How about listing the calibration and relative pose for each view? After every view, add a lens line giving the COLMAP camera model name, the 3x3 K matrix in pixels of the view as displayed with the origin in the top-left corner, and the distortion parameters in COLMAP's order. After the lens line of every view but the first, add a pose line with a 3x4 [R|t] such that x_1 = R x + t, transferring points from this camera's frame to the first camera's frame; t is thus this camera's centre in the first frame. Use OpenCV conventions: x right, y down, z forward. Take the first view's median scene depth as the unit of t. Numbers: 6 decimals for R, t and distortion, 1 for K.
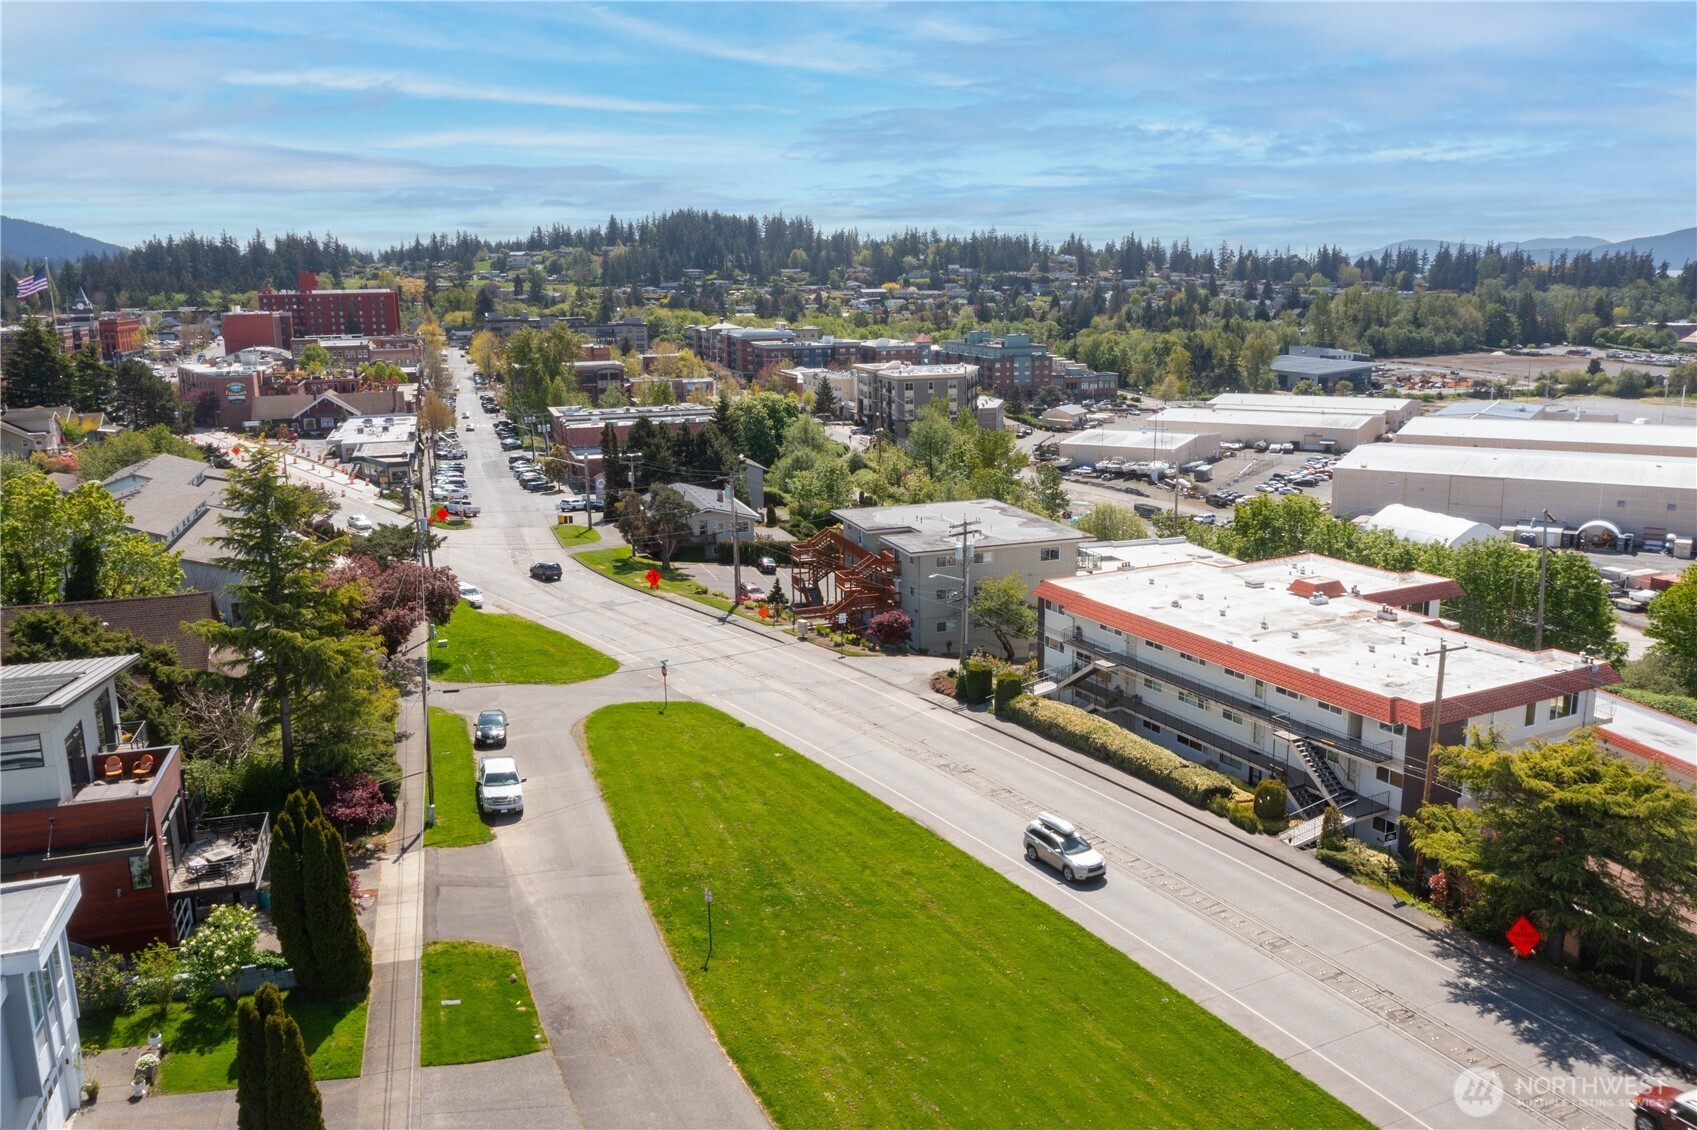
lens RADIAL K [[1329.4, 0, 858.2], [0, 1329.4, 552.8], [0, 0, 1]] dist [-0.010765, 0.001275]
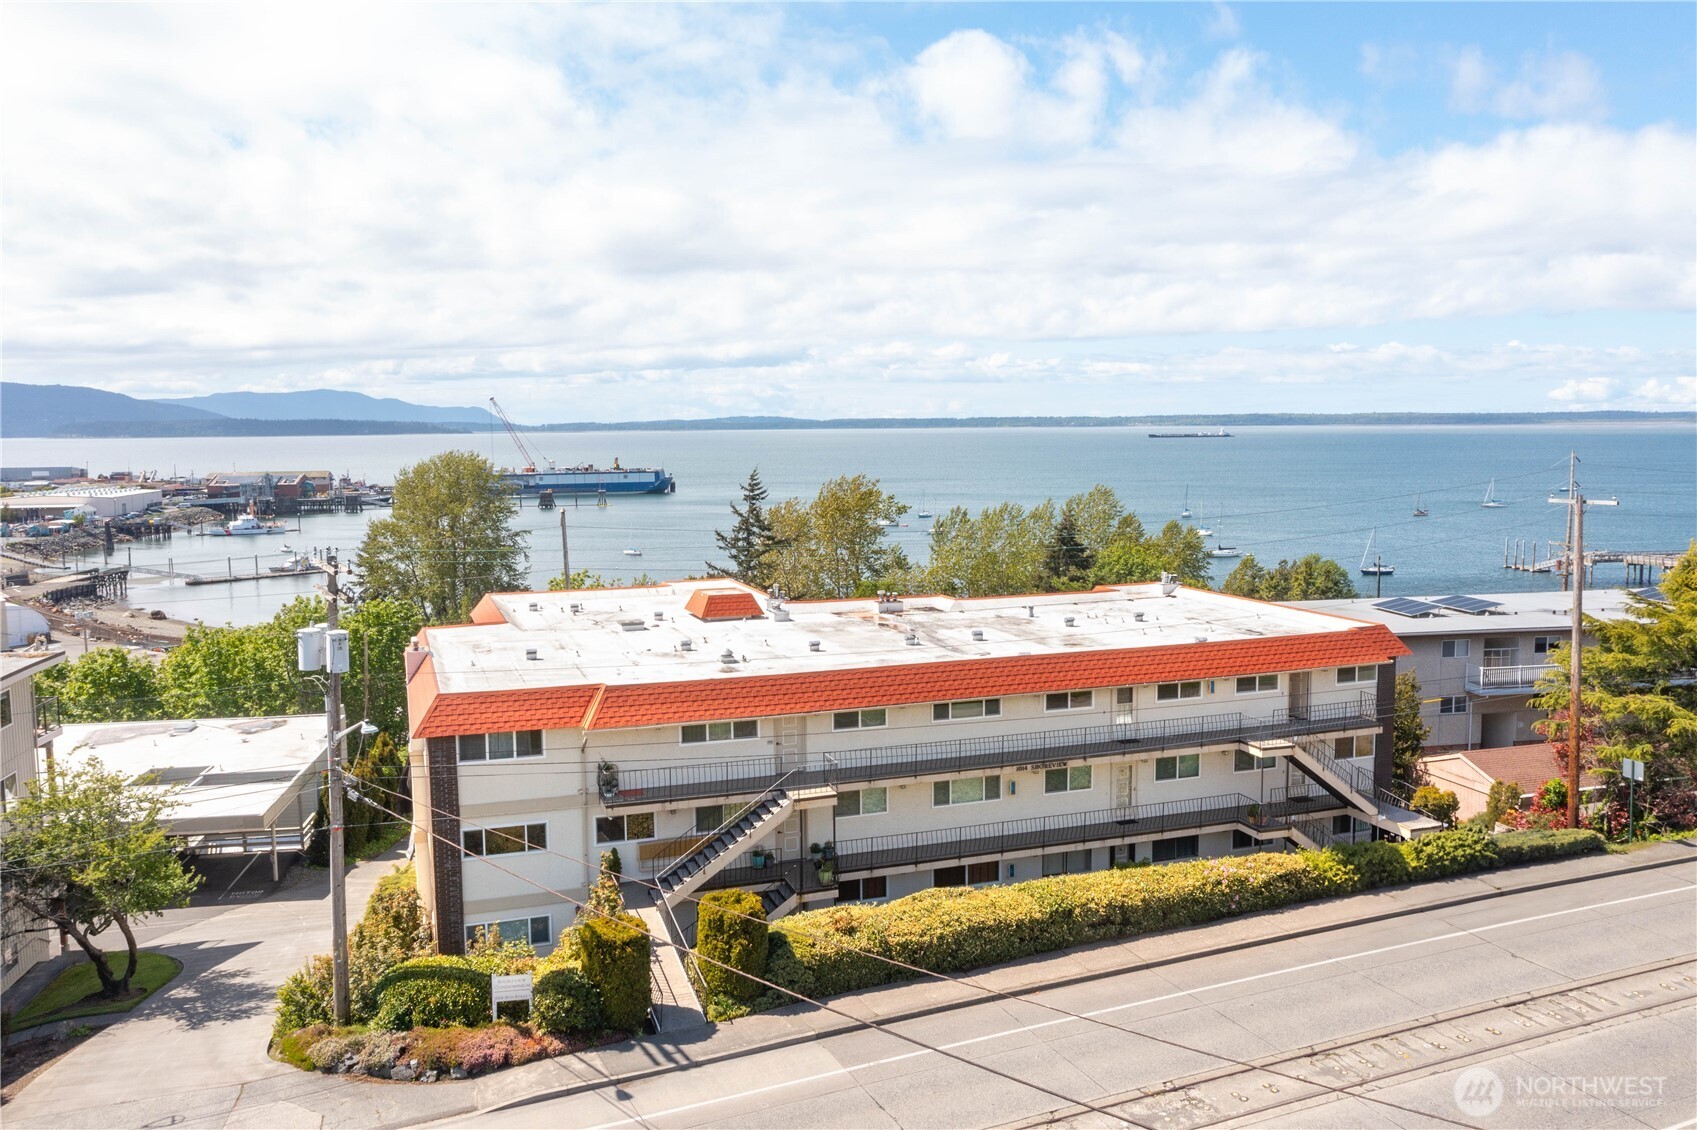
lens RADIAL K [[1329.4, 0, 840.1], [0, 1329.4, 558.5], [0, 0, 1]] dist [-0.010765, 0.001275]
pose [[0.137019, -0.082676, 0.987112, -0.040806], [0.207884, 0.976719, 0.052949, -0.002510], [-0.968509, 0.197950, 0.151016, 0.149430]]
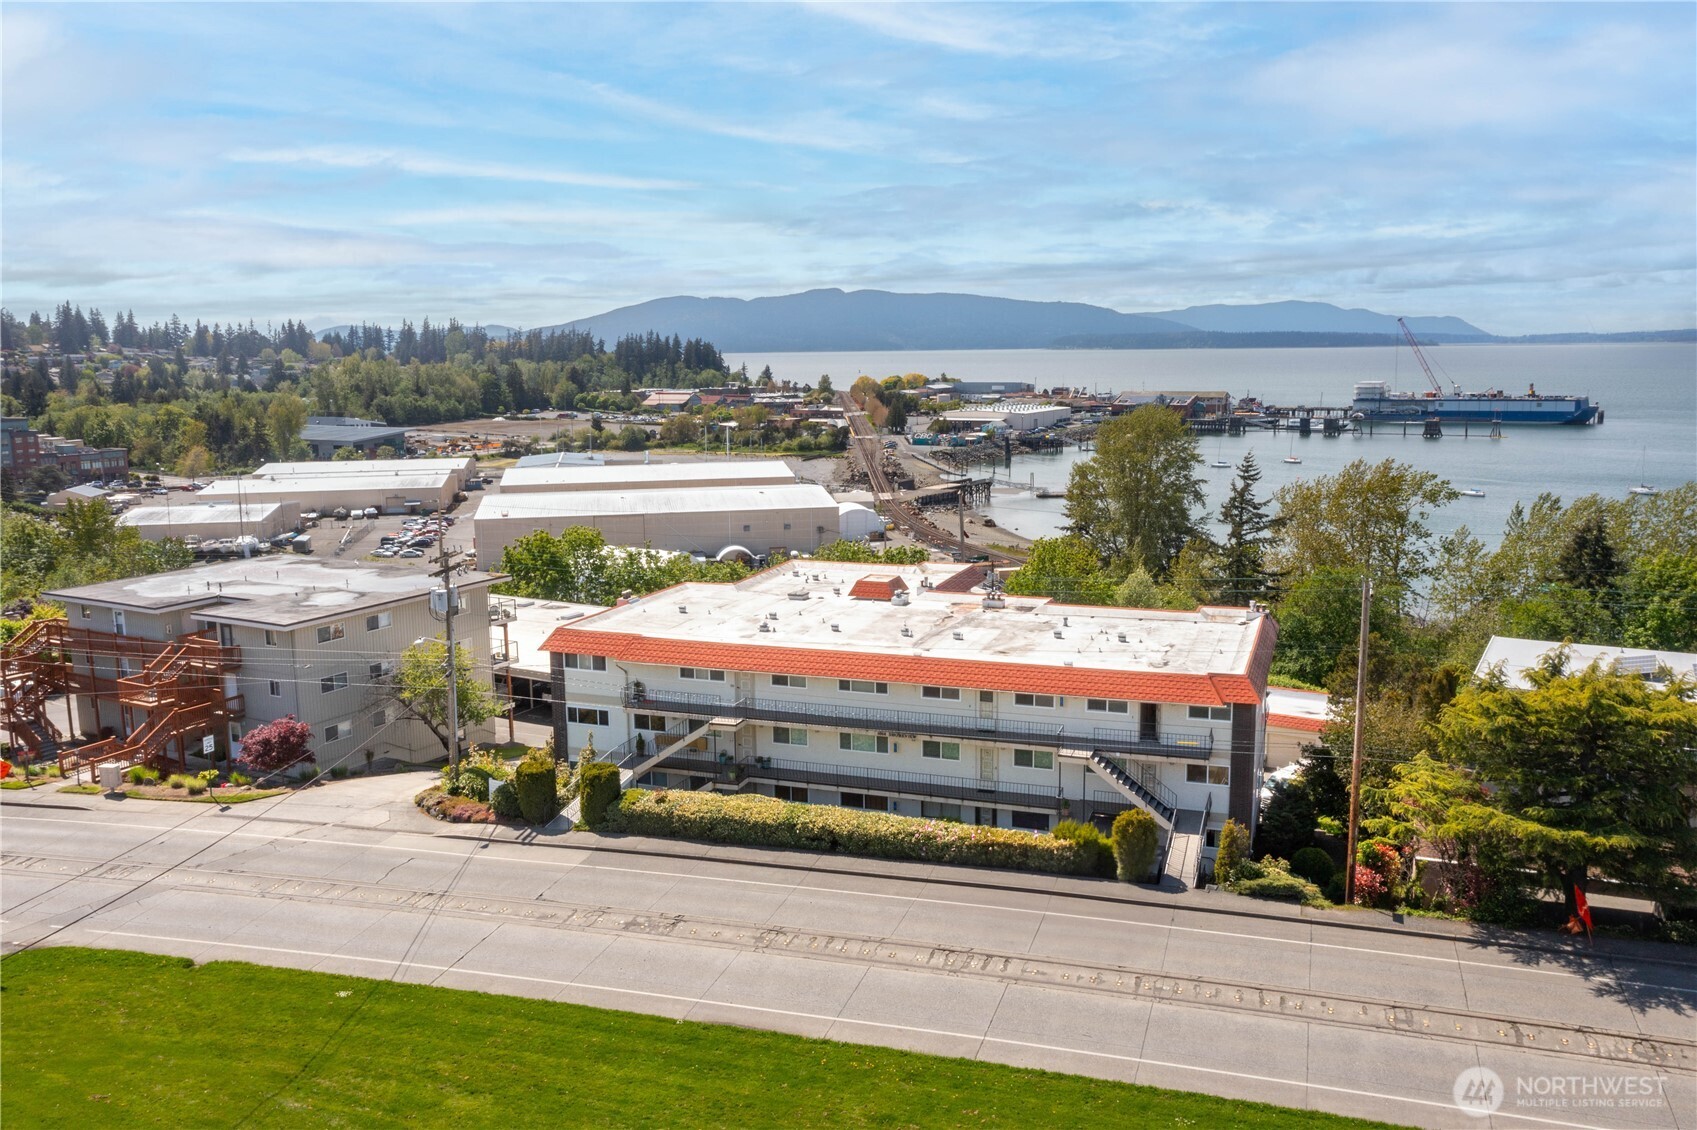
lens RADIAL K [[1329.4, 0, 842.9], [0, 1329.4, 576.7], [0, 0, 1]] dist [-0.010765, 0.001275]
pose [[0.737291, -0.107591, 0.666953, -0.037647], [0.137346, 0.990491, 0.007953, 0.001759], [-0.661466, 0.085740, 0.745058, 0.070701]]
